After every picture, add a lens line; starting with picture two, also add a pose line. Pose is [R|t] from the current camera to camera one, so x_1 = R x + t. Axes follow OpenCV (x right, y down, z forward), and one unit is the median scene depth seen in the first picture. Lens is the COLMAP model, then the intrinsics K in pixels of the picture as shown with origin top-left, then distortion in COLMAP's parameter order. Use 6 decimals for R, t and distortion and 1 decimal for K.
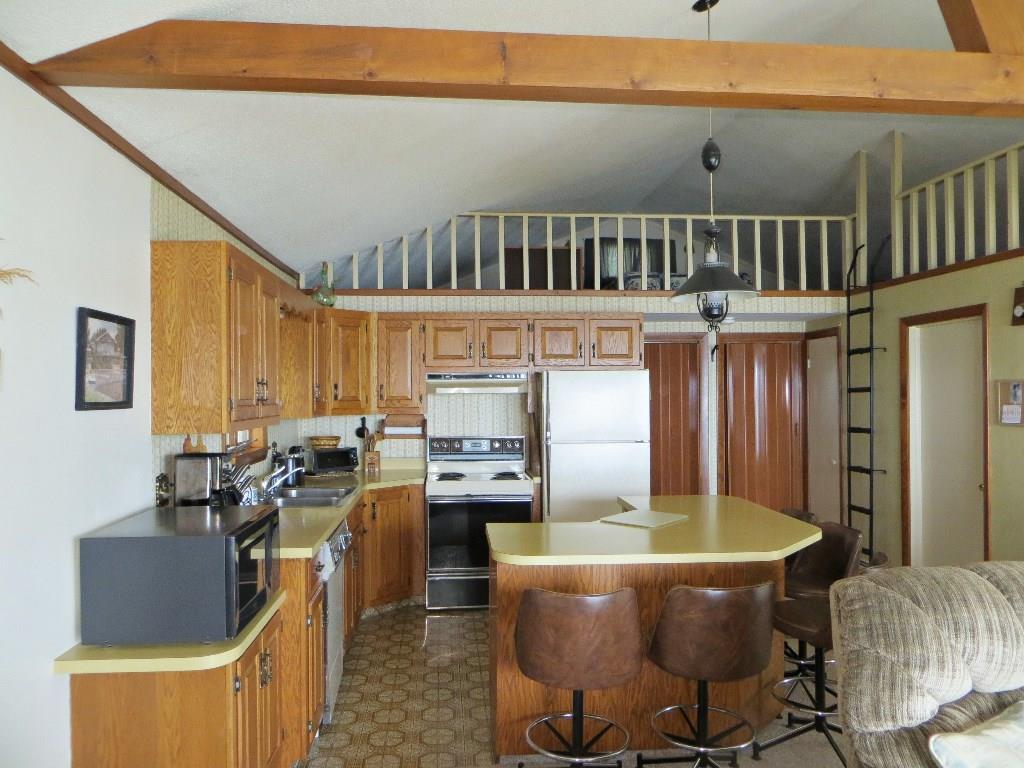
lens RADIAL K [[766.2, 0, 507.1], [0, 766.2, 382.5], [0, 0, 1]] dist [-0.017910, 0.005997]
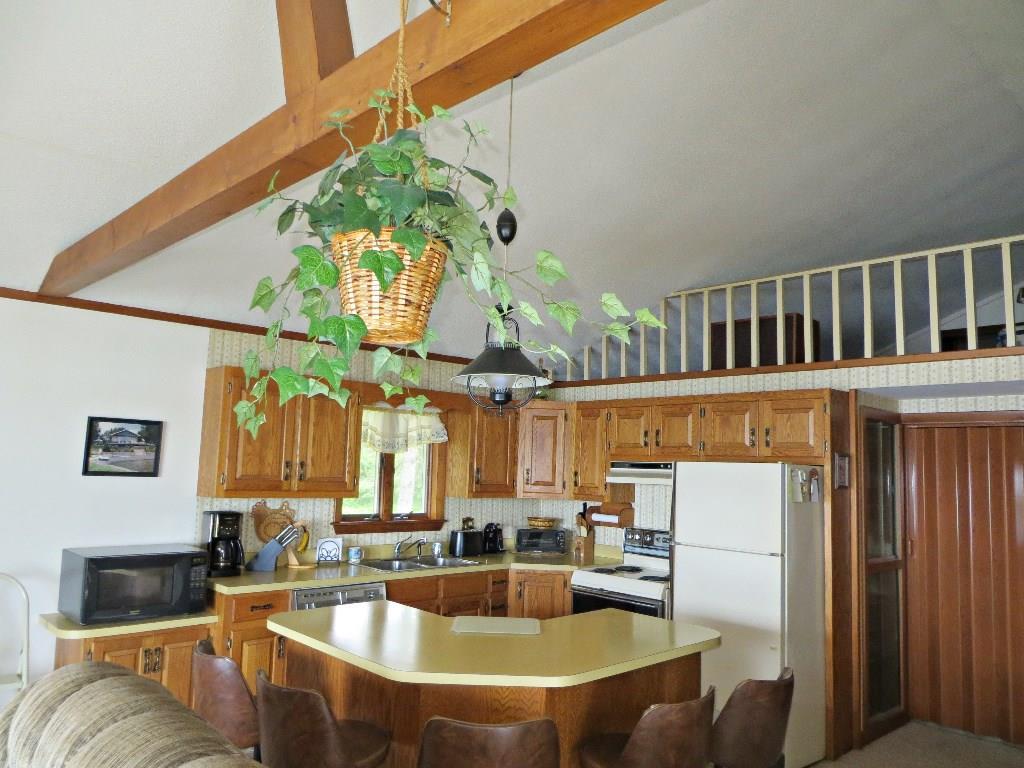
lens RADIAL K [[766.2, 0, 507.1], [0, 766.2, 382.5], [0, 0, 1]] dist [-0.017910, 0.005997]
pose [[0.627740, -0.057619, -0.776287, 0.584486], [-0.027911, 0.994949, -0.096418, -0.013899], [0.777922, 0.082193, 0.622962, 0.270045]]
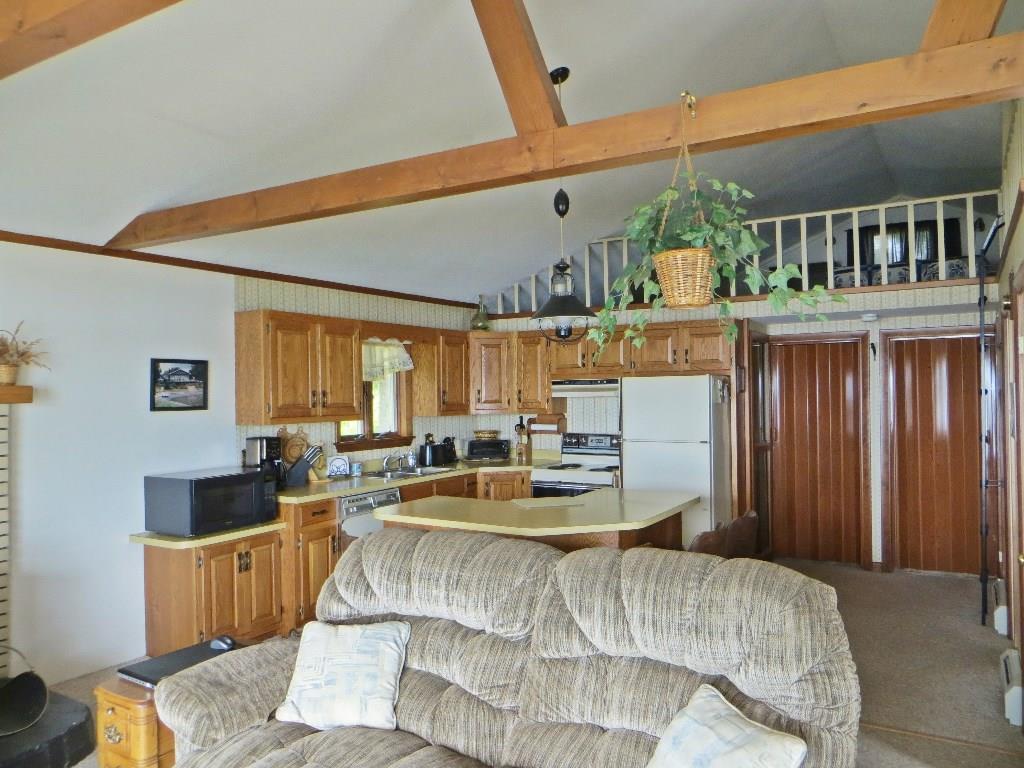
lens RADIAL K [[766.2, 0, 507.1], [0, 766.2, 382.5], [0, 0, 1]] dist [-0.017910, 0.005997]
pose [[0.809135, -0.012421, -0.587491, 0.545835], [0.015459, 0.999880, 0.000152, -0.009389], [0.587419, -0.009205, 0.809231, -0.017523]]
